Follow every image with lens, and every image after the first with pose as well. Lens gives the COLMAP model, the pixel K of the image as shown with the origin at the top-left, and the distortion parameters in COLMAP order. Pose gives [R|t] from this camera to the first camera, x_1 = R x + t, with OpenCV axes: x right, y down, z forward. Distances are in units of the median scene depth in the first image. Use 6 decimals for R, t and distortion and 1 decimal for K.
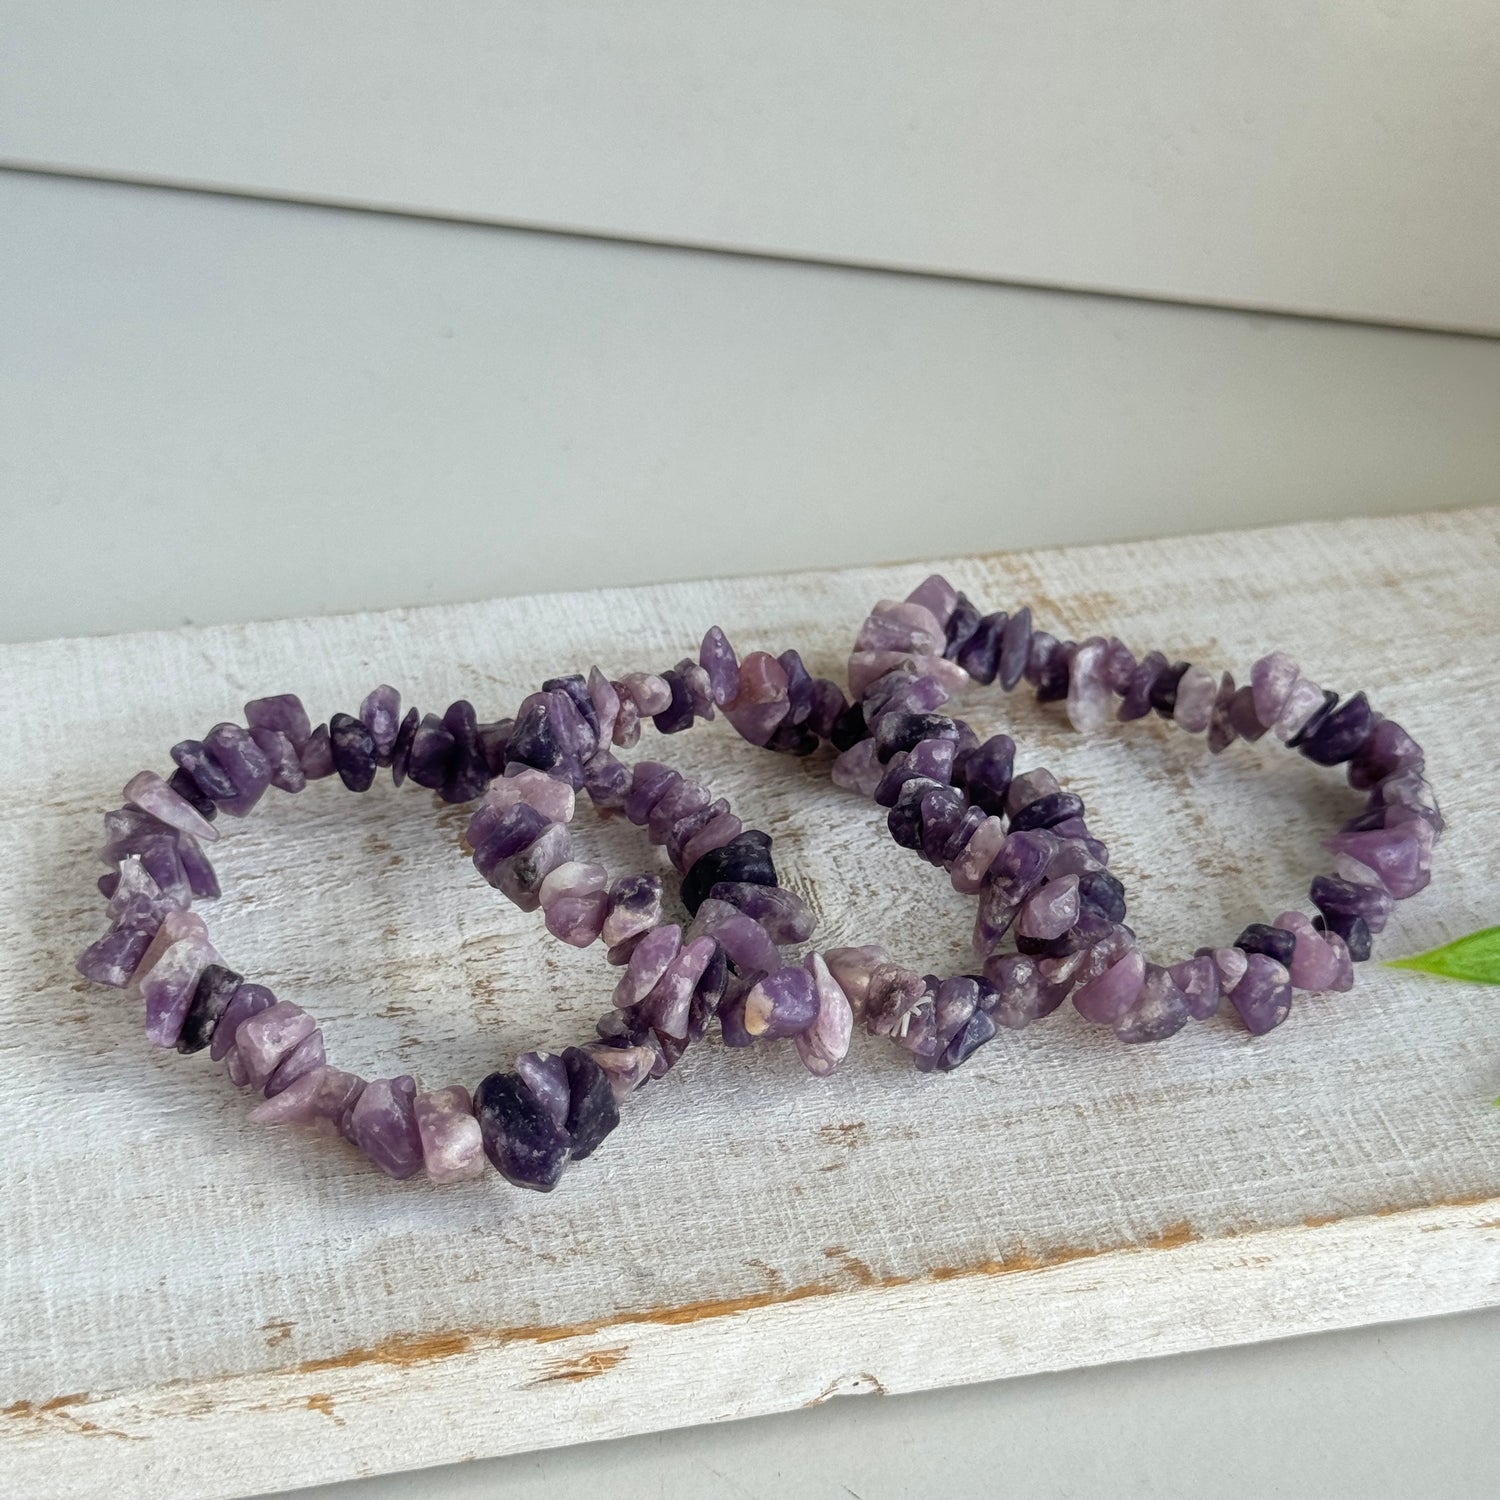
lens RADIAL K [[2915.5, 0, 790.3], [0, 2915.5, 699.0], [0, 0, 1]] dist [0.150866, -0.160947]
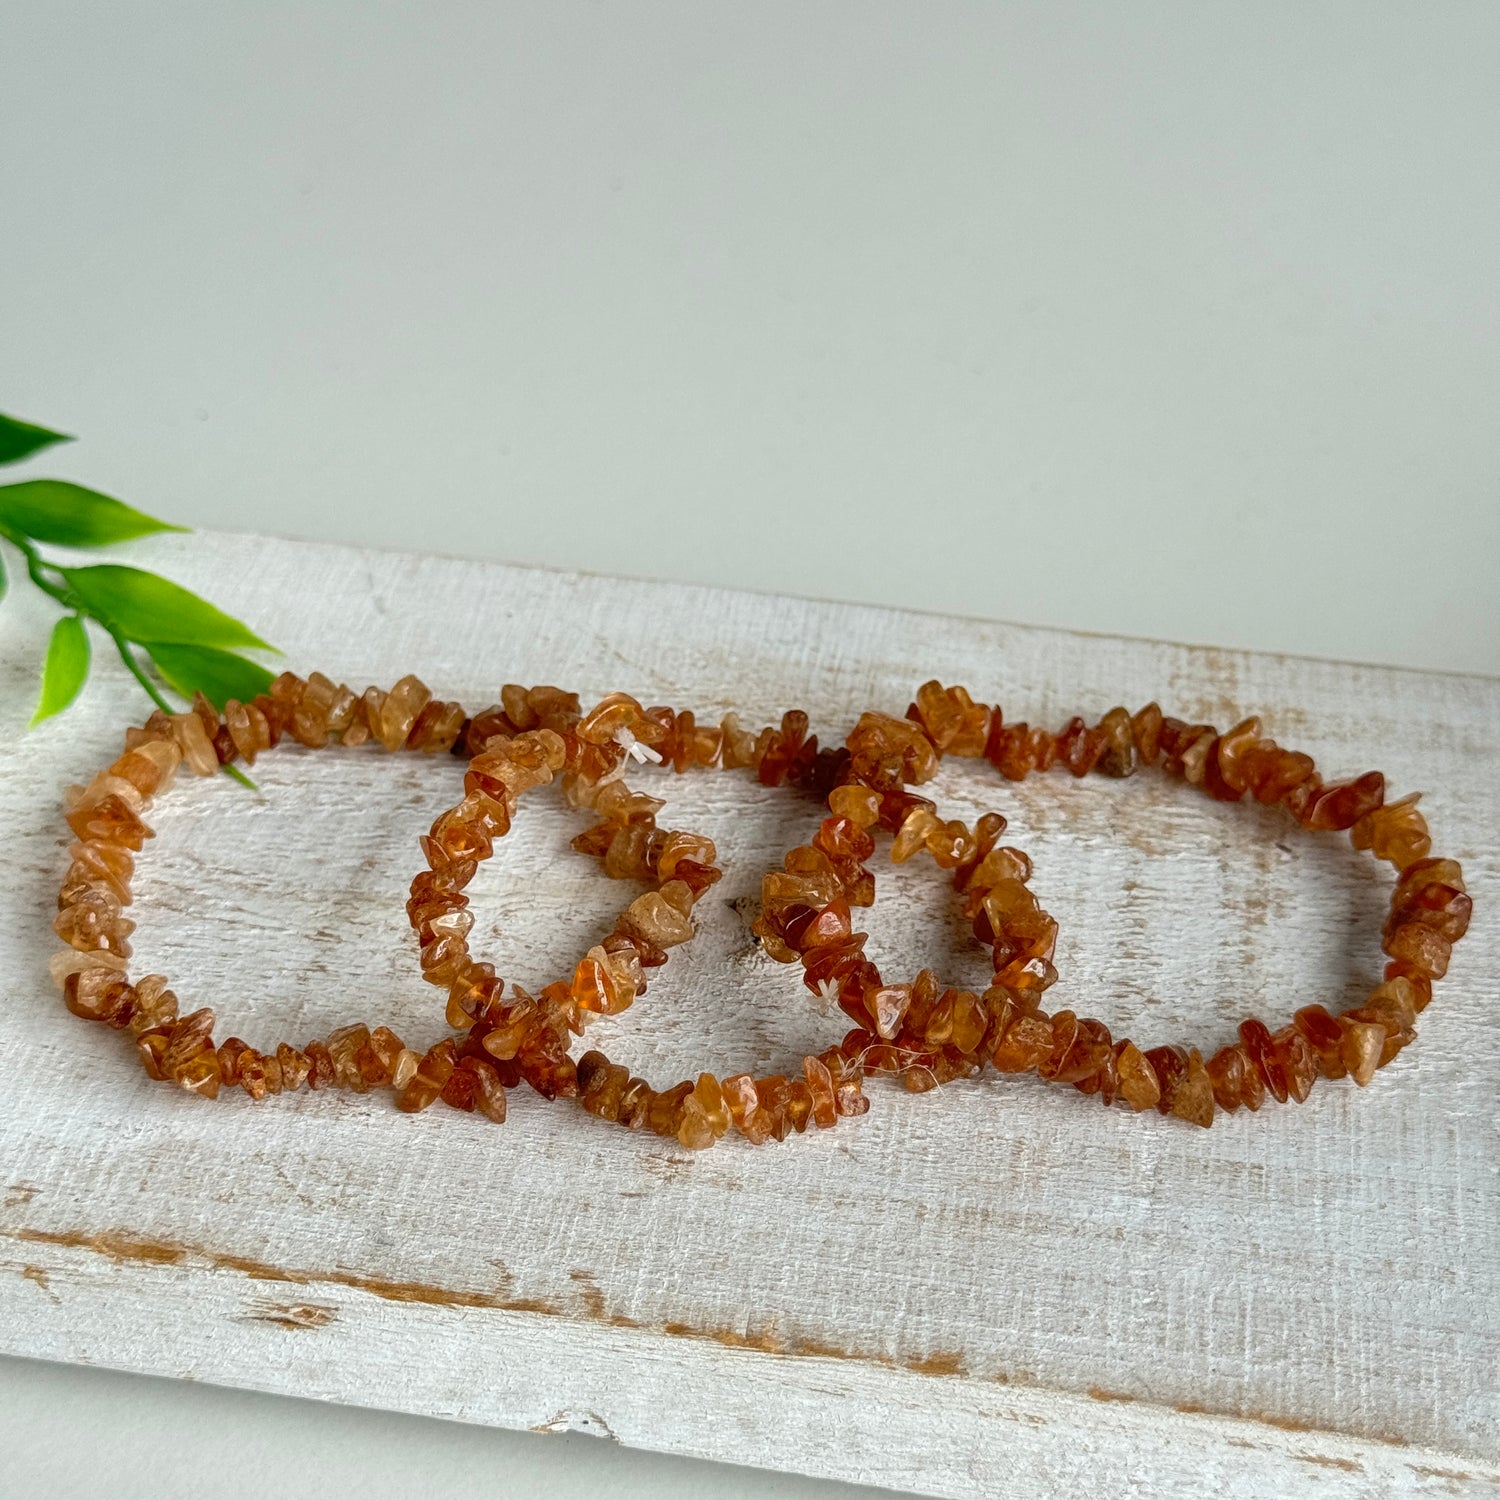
lens RADIAL K [[2915.5, 0, 790.3], [0, 2915.5, 699.0], [0, 0, 1]] dist [0.150866, -0.160947]
pose [[0.921400, 0.207367, -0.328665, 0.337313], [-0.218936, 0.975738, 0.001850, -0.008775], [0.321074, 0.070252, 0.944445, 0.112585]]
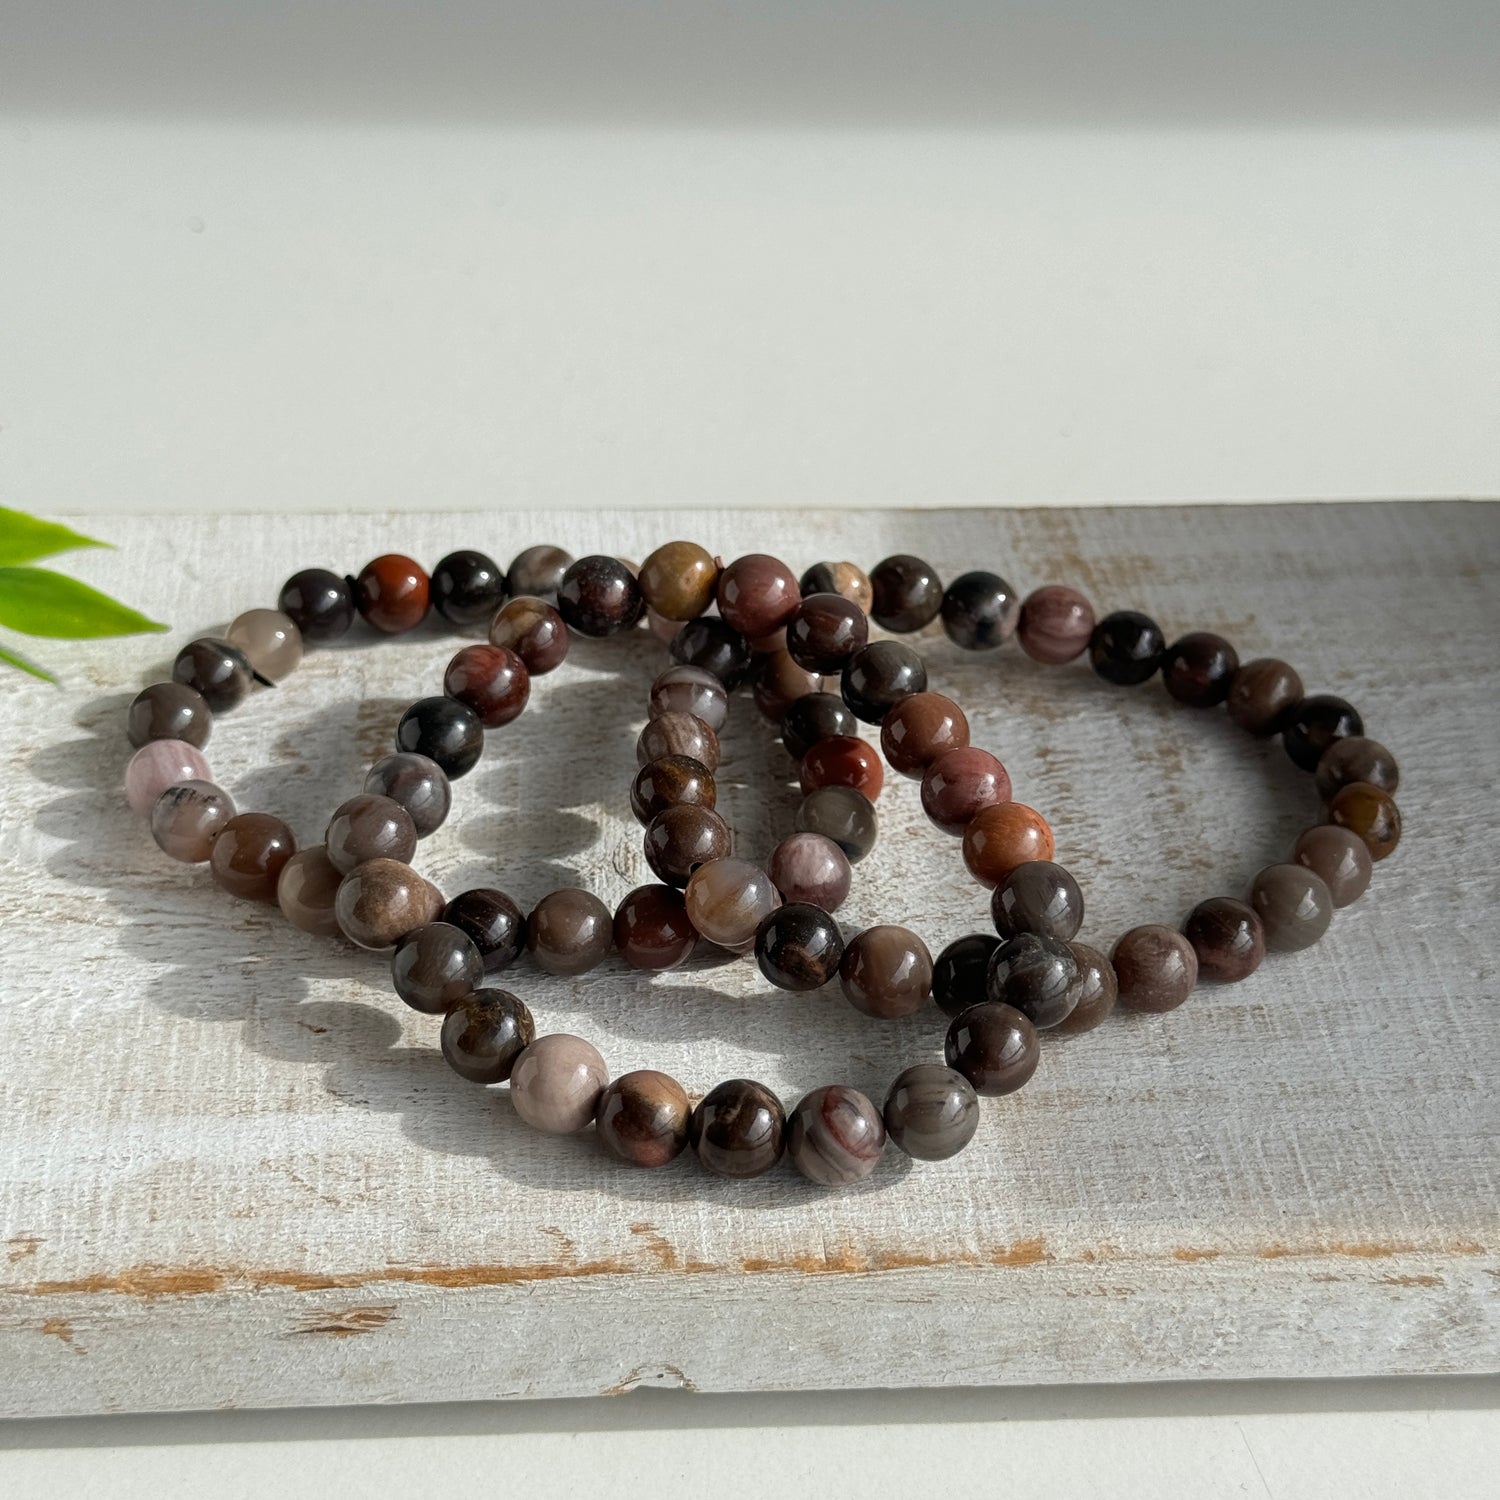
lens RADIAL K [[2915.5, 0, 790.3], [0, 2915.5, 699.0], [0, 0, 1]] dist [0.150866, -0.160947]
pose [[0.986552, 0.086484, -0.138694, 0.166956], [-0.086025, 0.996249, 0.009311, 0.011574], [0.138979, 0.002746, 0.990292, 0.099944]]
